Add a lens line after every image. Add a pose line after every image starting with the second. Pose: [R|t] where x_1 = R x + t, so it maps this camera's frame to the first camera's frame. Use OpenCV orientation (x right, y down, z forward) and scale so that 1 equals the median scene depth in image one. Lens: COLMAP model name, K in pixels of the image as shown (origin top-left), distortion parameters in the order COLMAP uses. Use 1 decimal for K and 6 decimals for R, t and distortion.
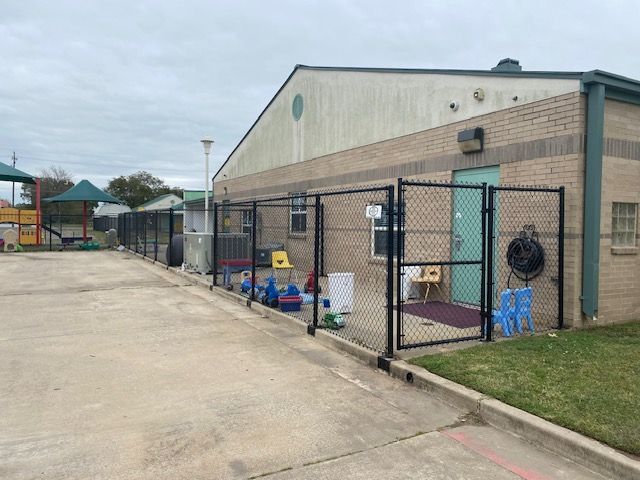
lens RADIAL K [[478.0, 0, 320.0], [0, 478.0, 240.0], [0, 0, 1]] dist [-0.006660, -0.003618]
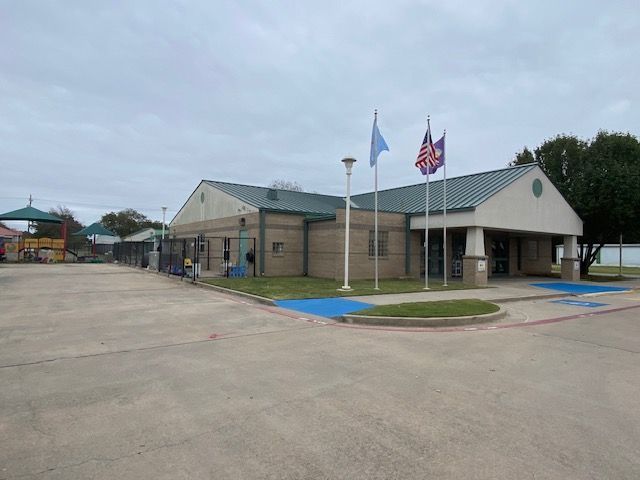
lens RADIAL K [[345.3, 0, 320.0], [0, 345.3, 240.0], [0, 0, 1]] dist [0.001125, 0.000082]
pose [[0.988725, 0.004587, 0.149673, 0.261070], [0.004374, 0.998220, -0.059486, 0.027453], [-0.149679, 0.059470, 0.986945, -0.709347]]
